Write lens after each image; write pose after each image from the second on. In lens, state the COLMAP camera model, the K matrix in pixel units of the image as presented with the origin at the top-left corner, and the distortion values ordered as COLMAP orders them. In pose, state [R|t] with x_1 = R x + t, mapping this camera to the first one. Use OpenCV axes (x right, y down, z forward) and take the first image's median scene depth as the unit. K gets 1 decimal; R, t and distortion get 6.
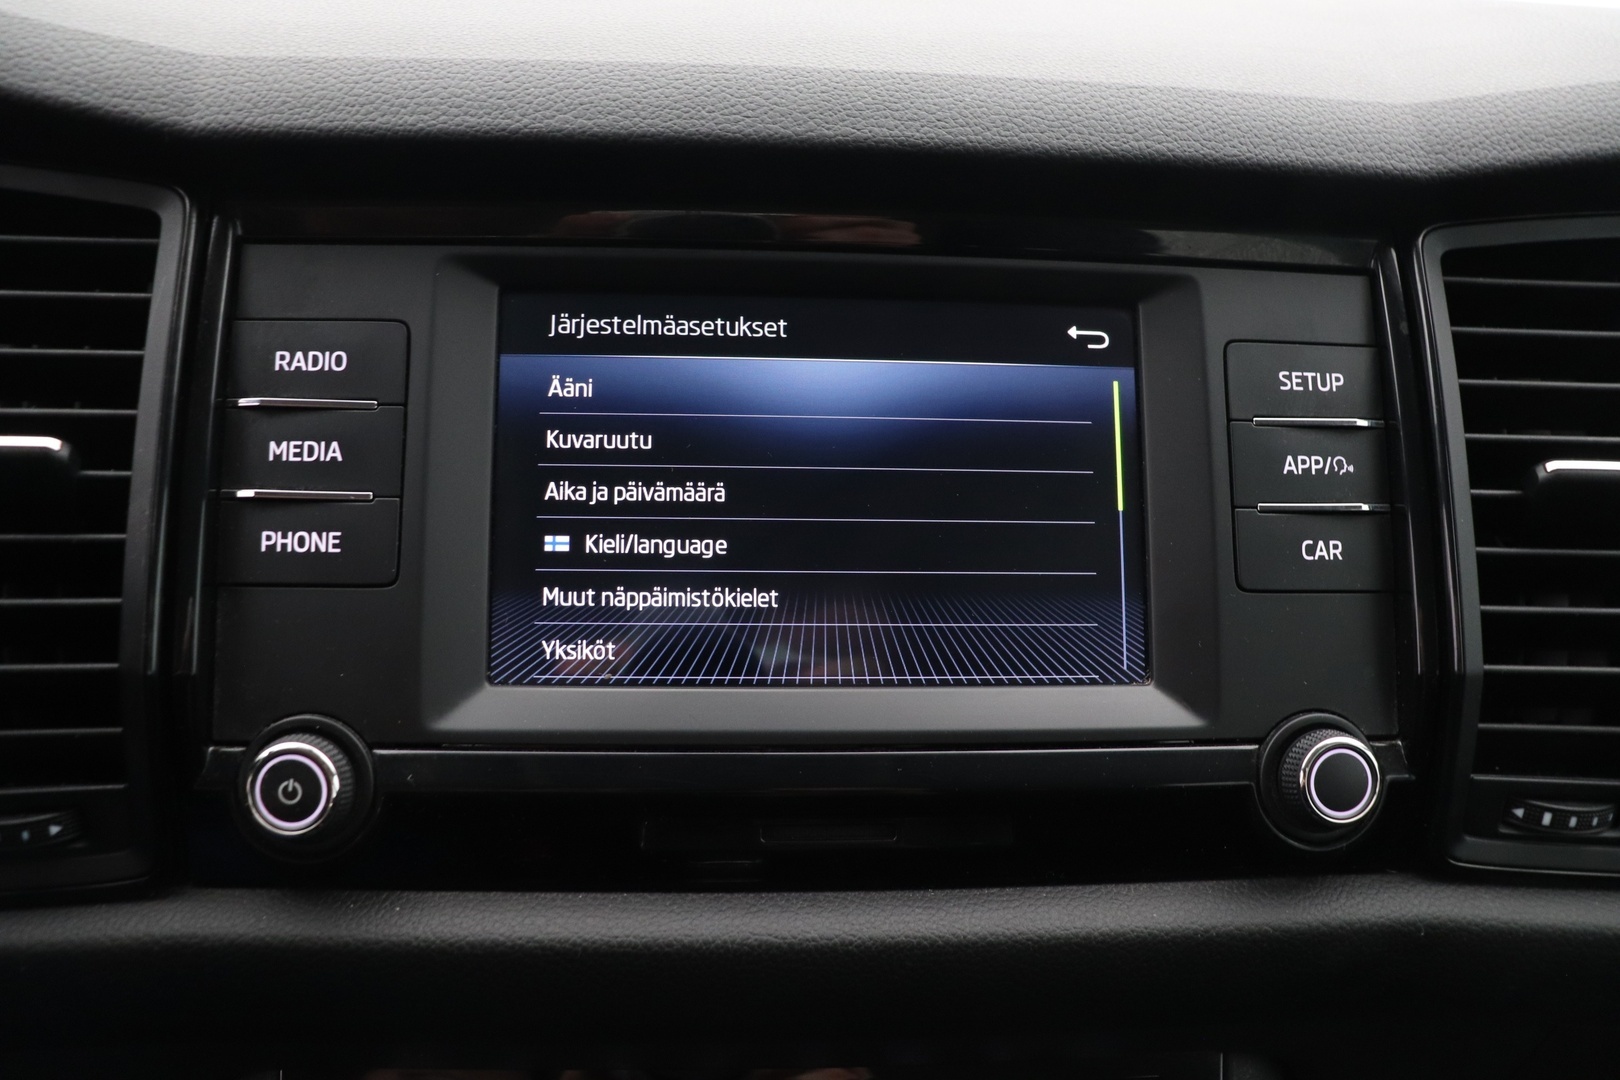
lens RADIAL K [[1271.3, 0, 799.5], [0, 1271.3, 551.6], [0, 0, 1]] dist [-0.177203, 0.128428]
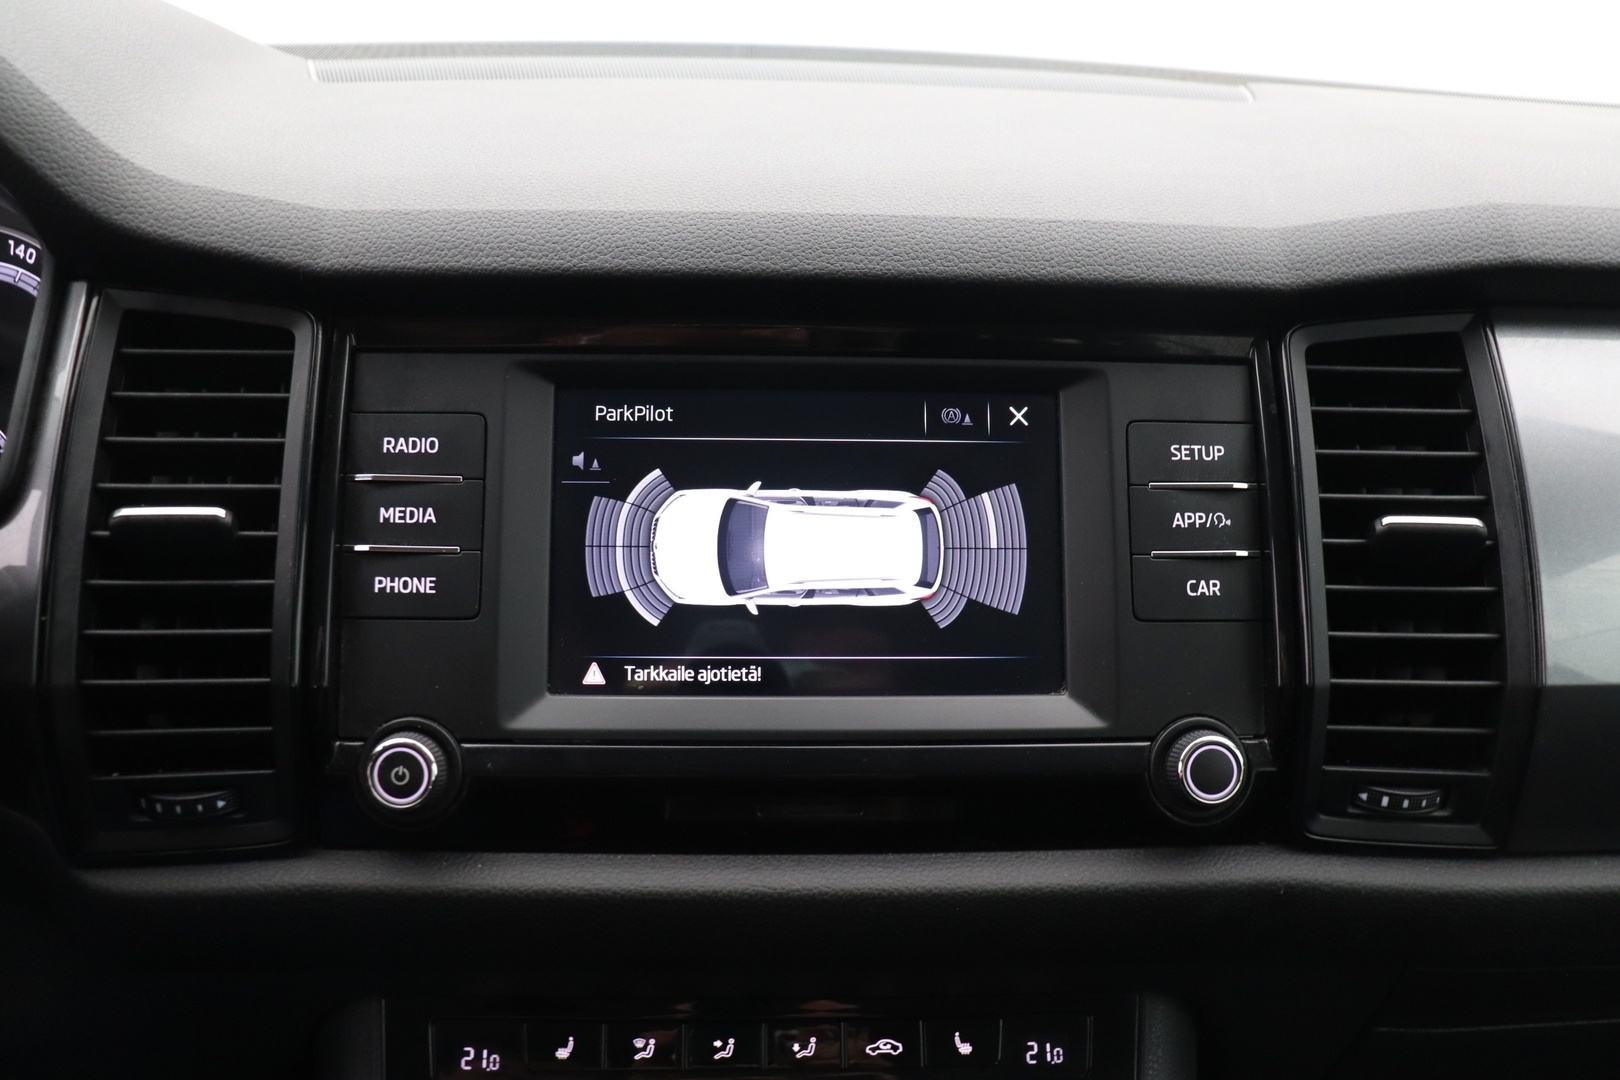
lens RADIAL K [[1298.3, 0, 810.0], [0, 1298.3, 540.0], [0, 0, 1]] dist [-0.182145, 0.149173]
pose [[0.999622, -0.003099, -0.027301, 0.060372], [0.002874, 0.999962, -0.008279, -0.042263], [0.027325, 0.008197, 0.999593, -0.328684]]
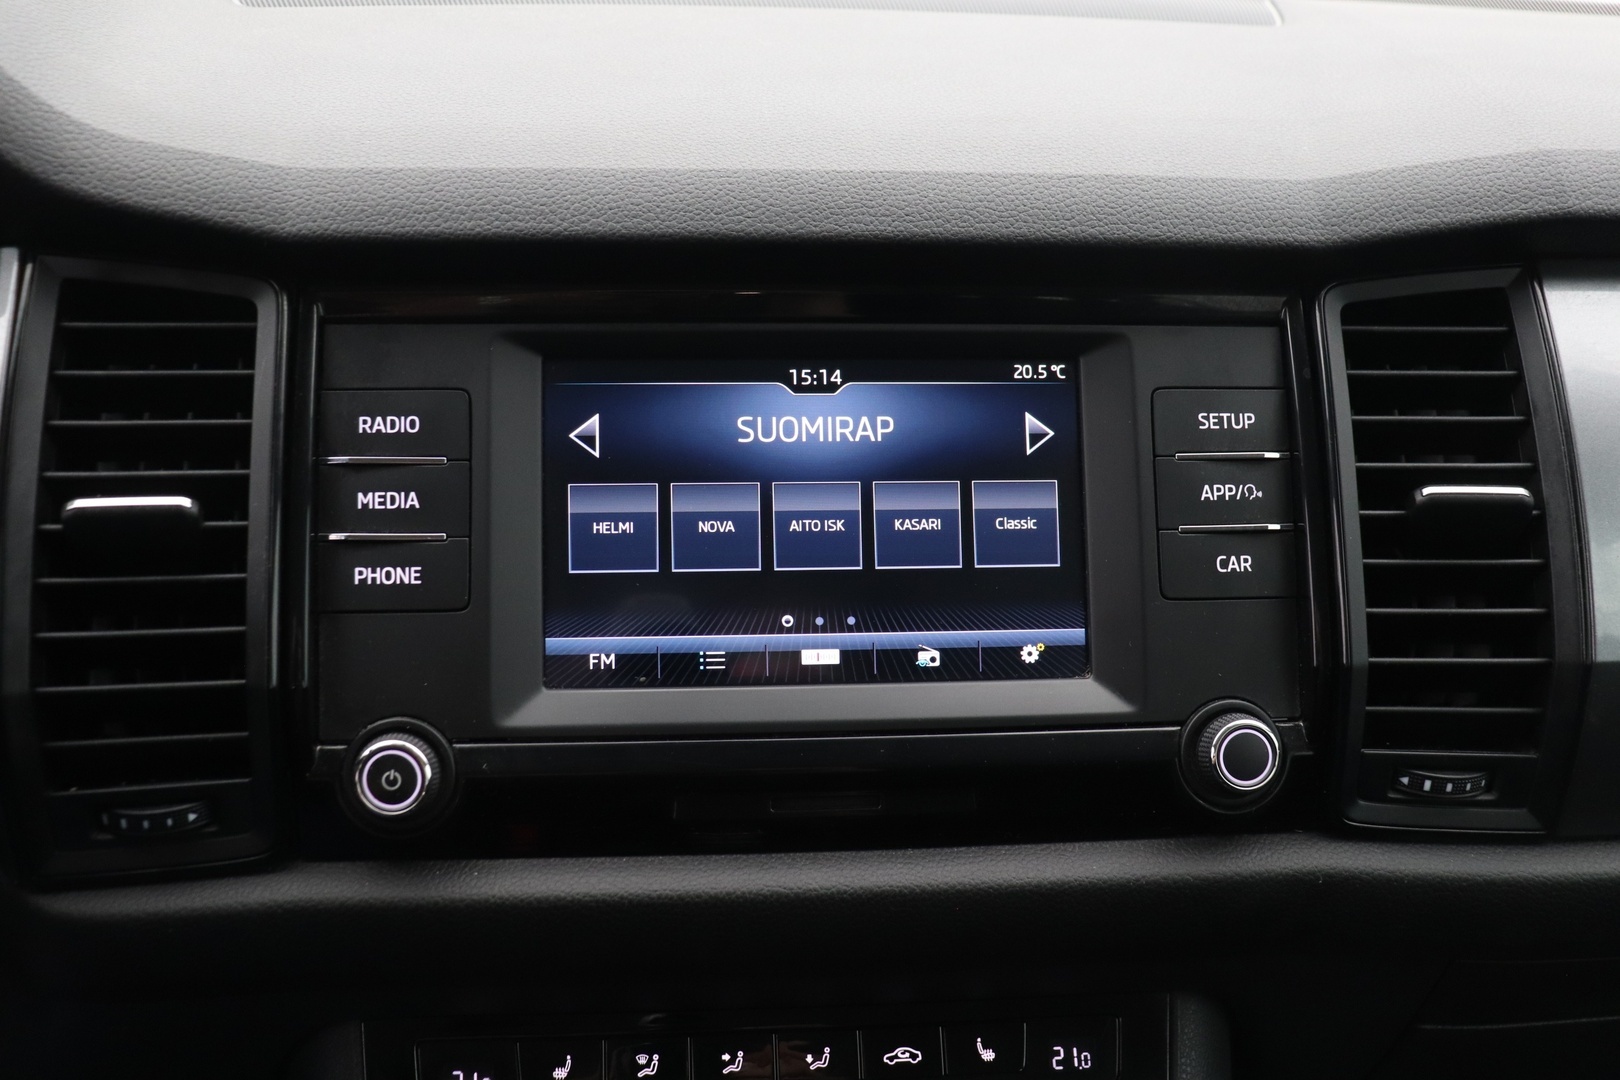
lens RADIAL K [[1523.9, 0, 810.0], [0, 1523.9, 540.0], [0, 0, 1]] dist [-0.150857, 0.187026]
pose [[0.999747, -0.018139, 0.013330, -0.007211], [0.017798, 0.999521, 0.025299, -0.071726], [-0.013783, -0.025055, 0.999591, -0.475679]]
